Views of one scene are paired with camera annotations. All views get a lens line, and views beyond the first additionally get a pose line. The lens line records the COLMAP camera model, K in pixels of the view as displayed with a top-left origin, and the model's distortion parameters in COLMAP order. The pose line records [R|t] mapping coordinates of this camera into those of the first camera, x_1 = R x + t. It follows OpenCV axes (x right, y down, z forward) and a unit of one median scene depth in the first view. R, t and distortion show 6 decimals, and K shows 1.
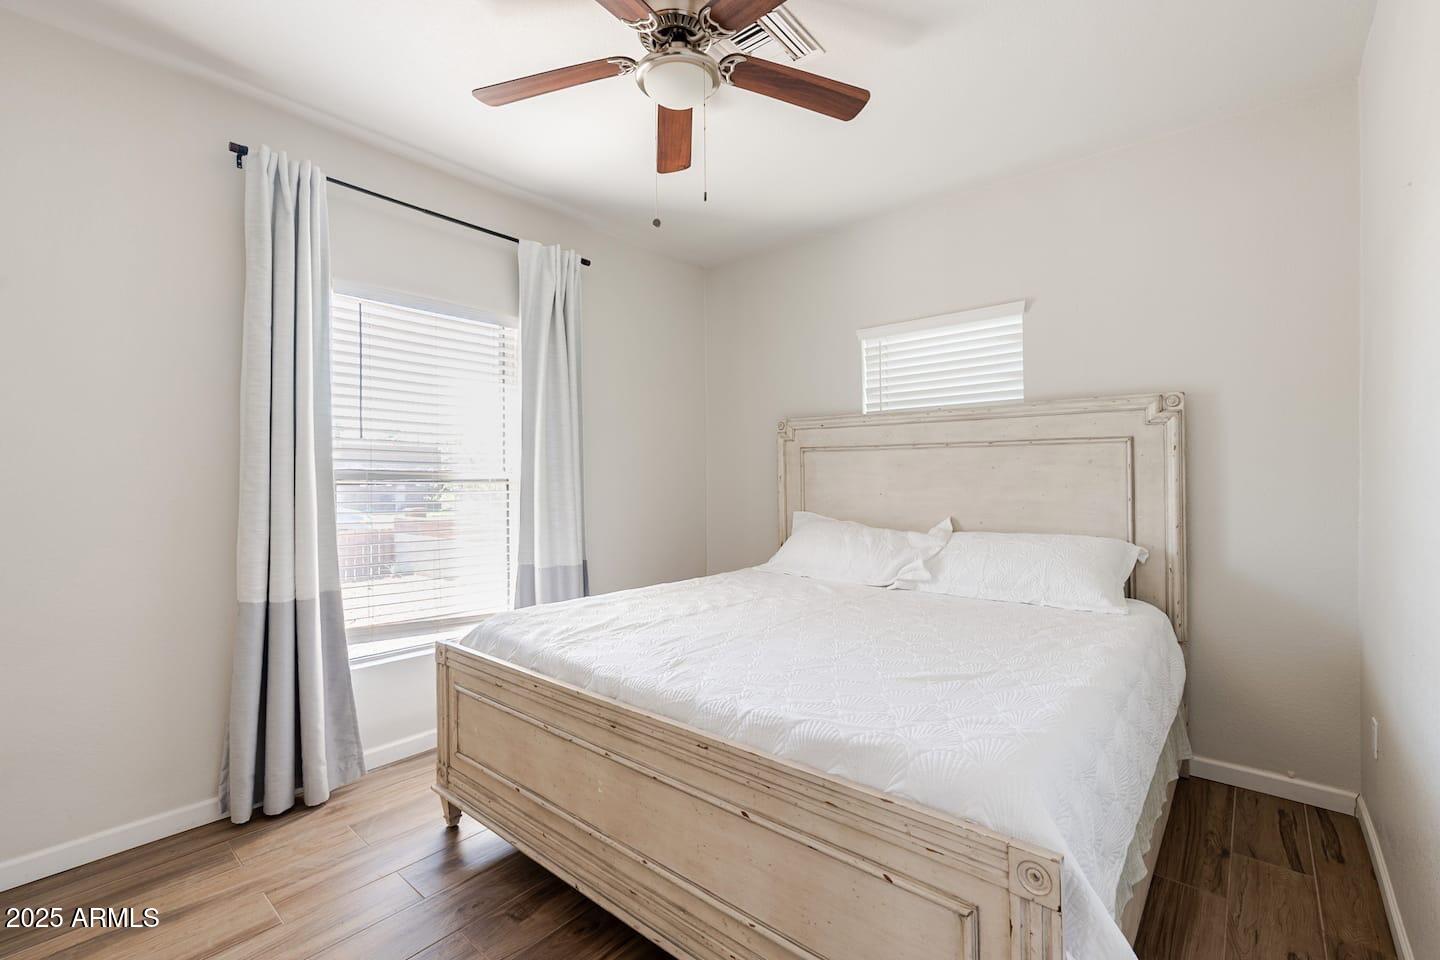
lens RADIAL K [[620.4, 0, 720.1], [0, 620.4, 493.7], [0, 0, 1]] dist [0.001778, 0.000107]
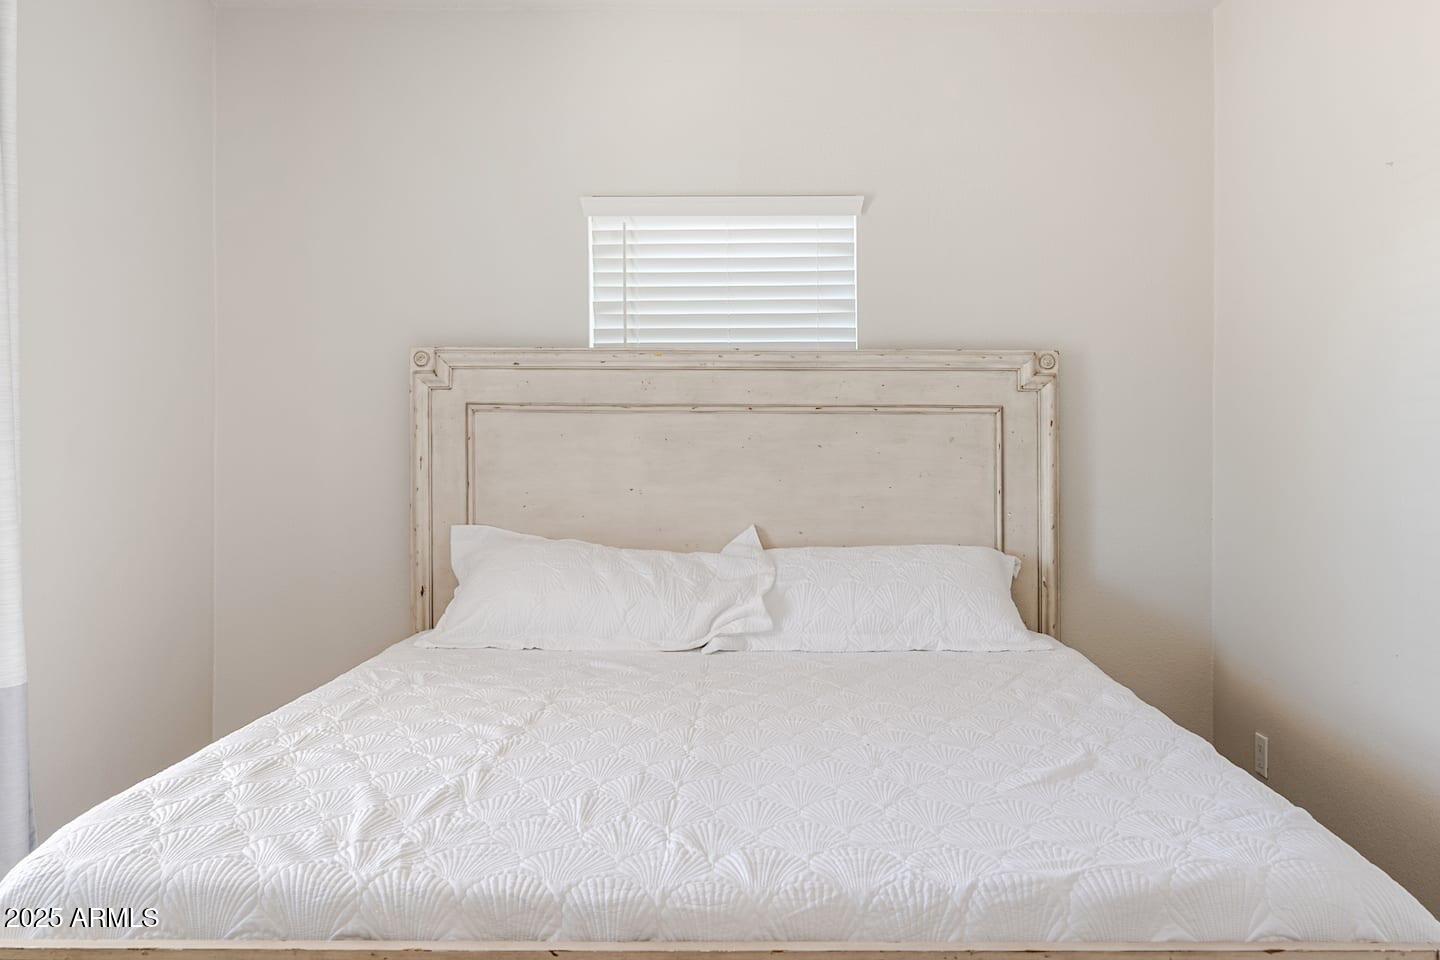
lens RADIAL K [[1132.0, 0, 720.7], [0, 1132.0, 464.7], [0, 0, 1]] dist [-0.002567, -0.002444]
pose [[0.767968, -0.008941, 0.640426, -0.406140], [0.013542, 0.999906, -0.002278, -0.022067], [-0.640345, 0.010422, 0.768017, 0.167784]]
